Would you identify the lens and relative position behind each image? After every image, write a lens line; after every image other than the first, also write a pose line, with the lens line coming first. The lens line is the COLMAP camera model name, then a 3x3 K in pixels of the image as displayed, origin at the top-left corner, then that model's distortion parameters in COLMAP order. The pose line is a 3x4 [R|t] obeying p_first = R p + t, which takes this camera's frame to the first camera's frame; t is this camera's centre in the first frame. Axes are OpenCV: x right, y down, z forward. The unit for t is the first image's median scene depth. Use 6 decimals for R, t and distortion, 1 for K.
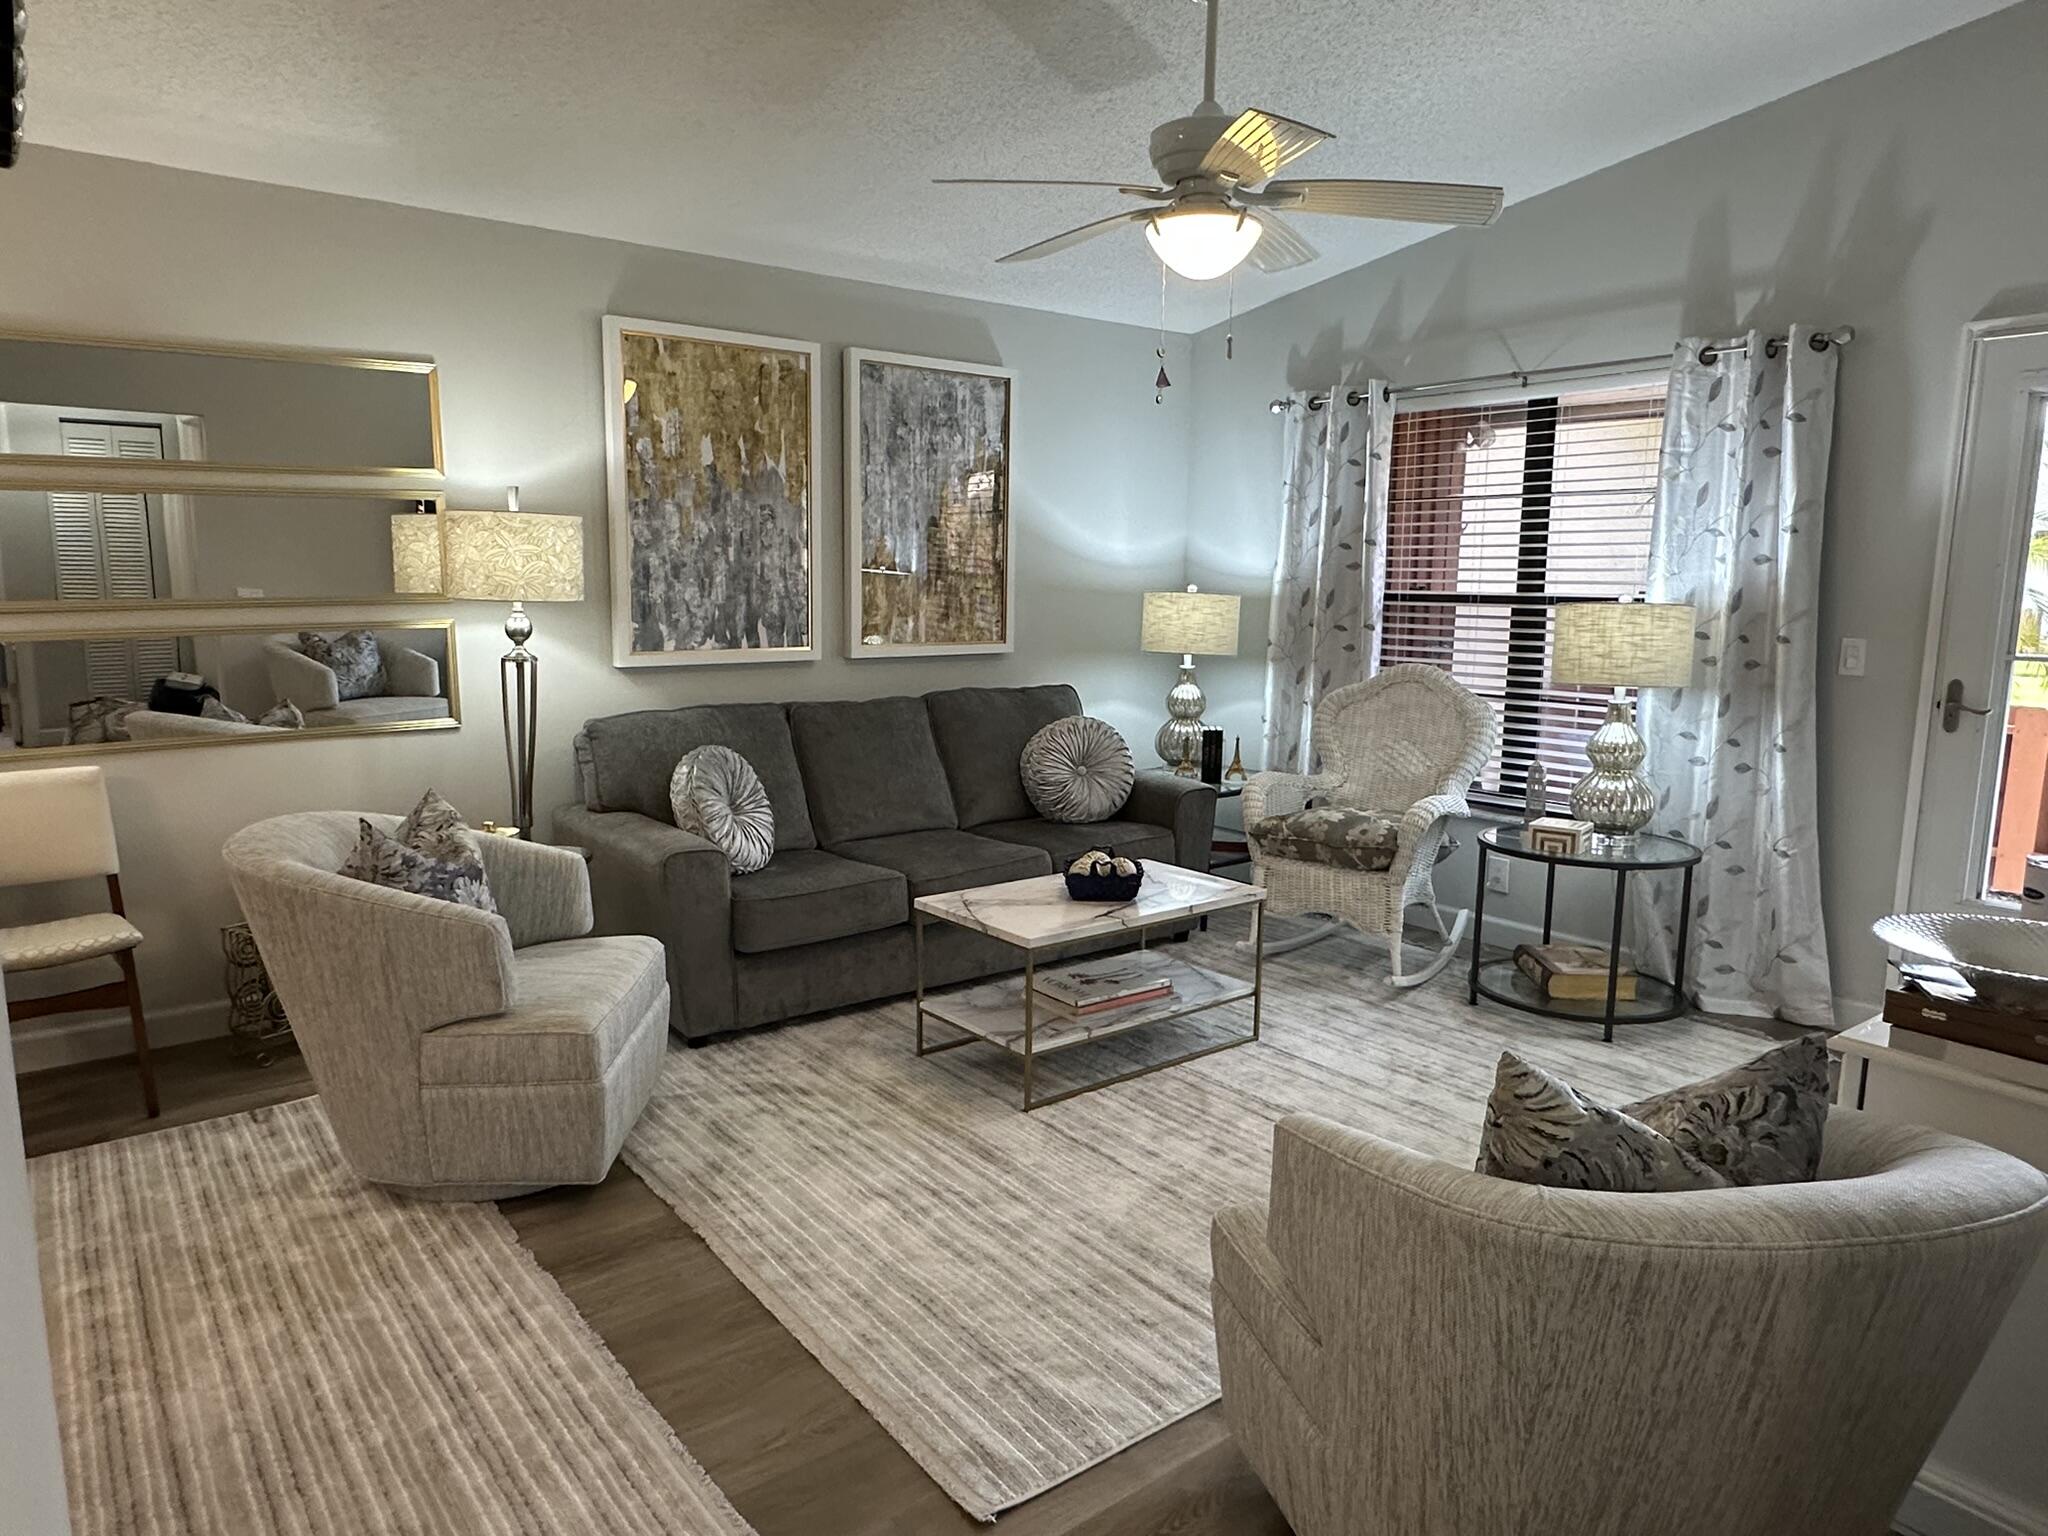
lens RADIAL K [[1297.2, 0, 1024.3], [0, 1297.2, 771.9], [0, 0, 1]] dist [0.003879, -0.000488]
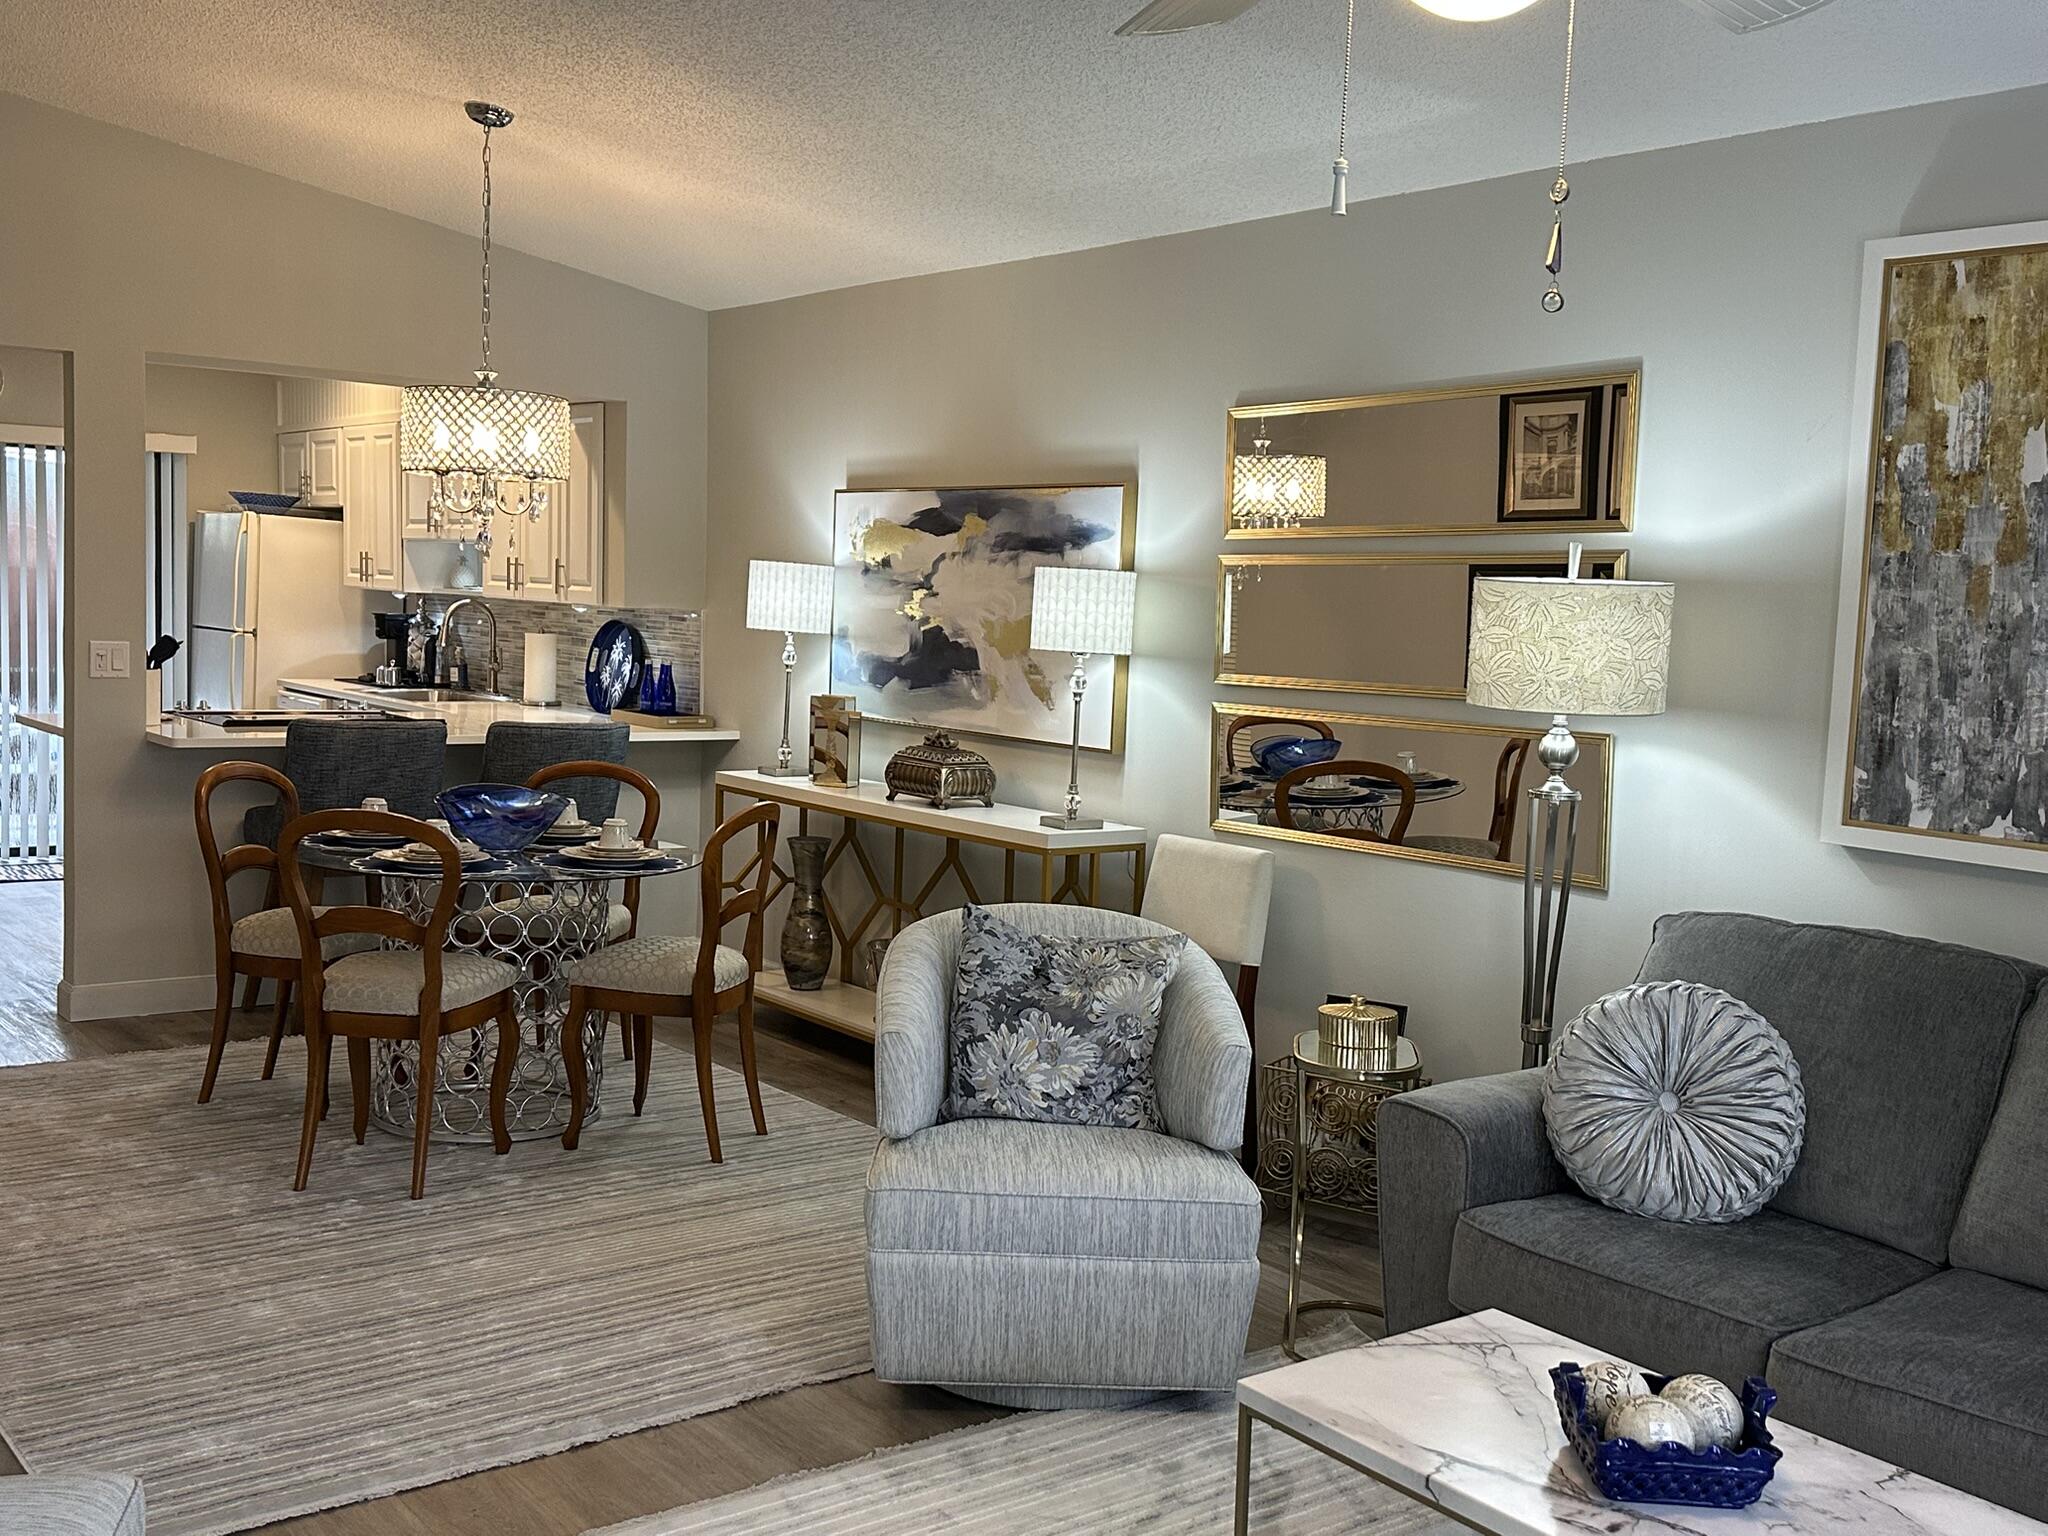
lens RADIAL K [[1990.2, 0, 1028.7], [0, 1990.2, 775.5], [0, 0, 1]] dist [0.193388, -0.402590]
pose [[-0.004303, 0.085654, -0.996316, 0.572630], [-0.192307, 0.977657, 0.084881, -0.116528], [0.981325, 0.191964, 0.012265, 0.627844]]
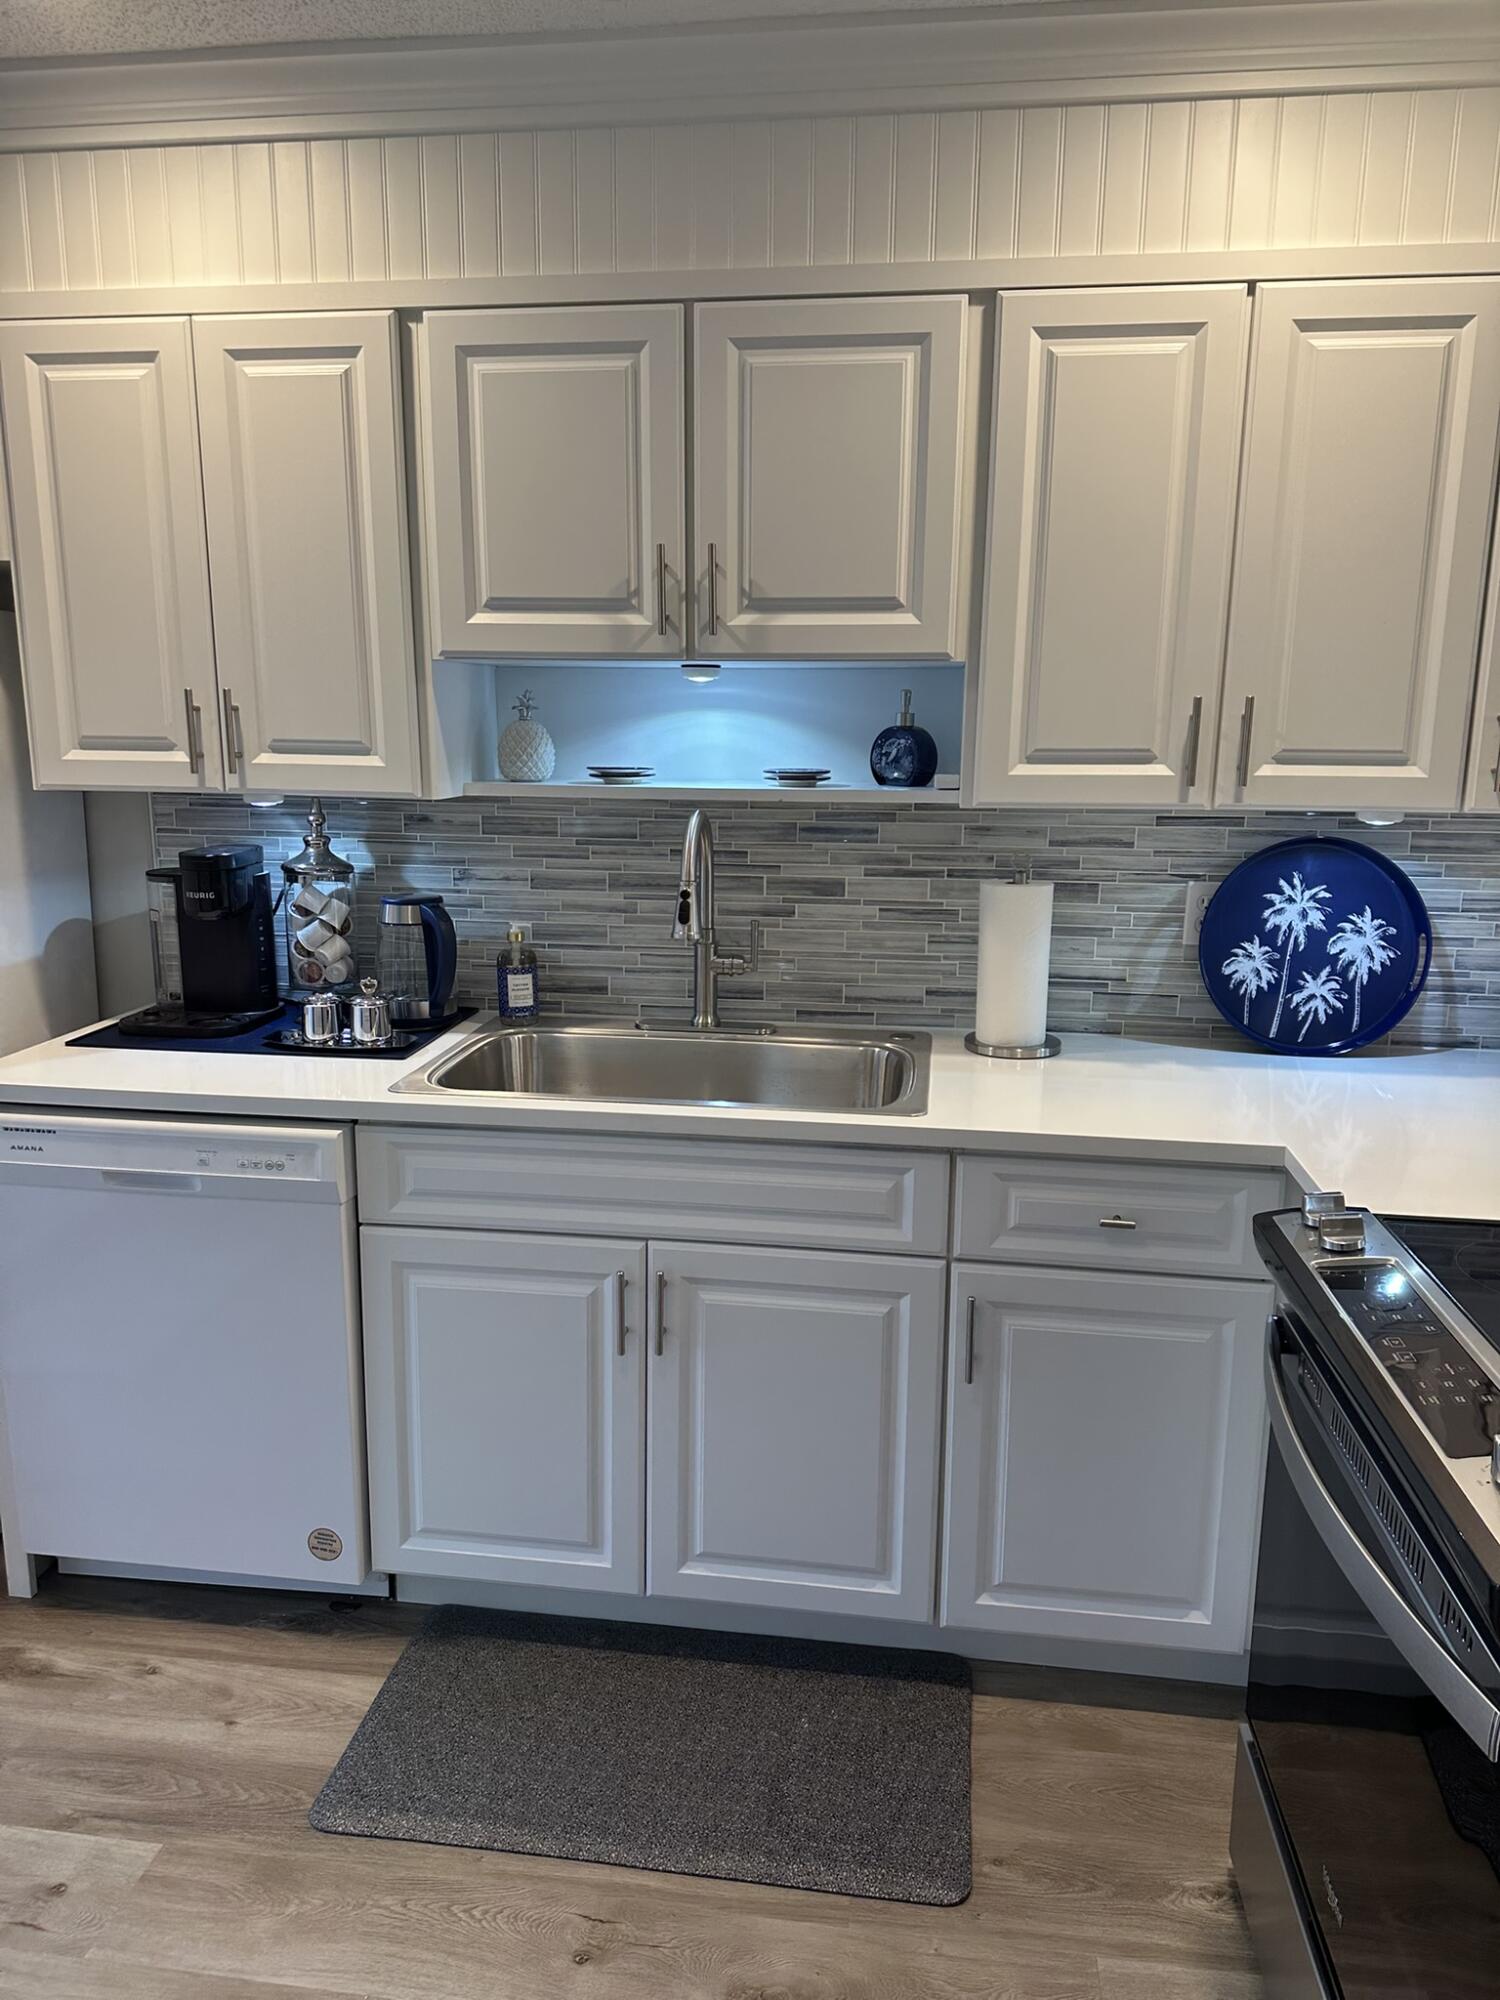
lens RADIAL K [[1397.0, 0, 756.2], [0, 1397.0, 1009.1], [0, 0, 1]] dist [0.080463, -0.102369]
pose [[0.693742, 0.146561, -0.705153, -0.976388], [-0.114550, 0.989067, 0.092874, 0.009878], [0.711055, 0.016344, 0.702946, -0.272460]]
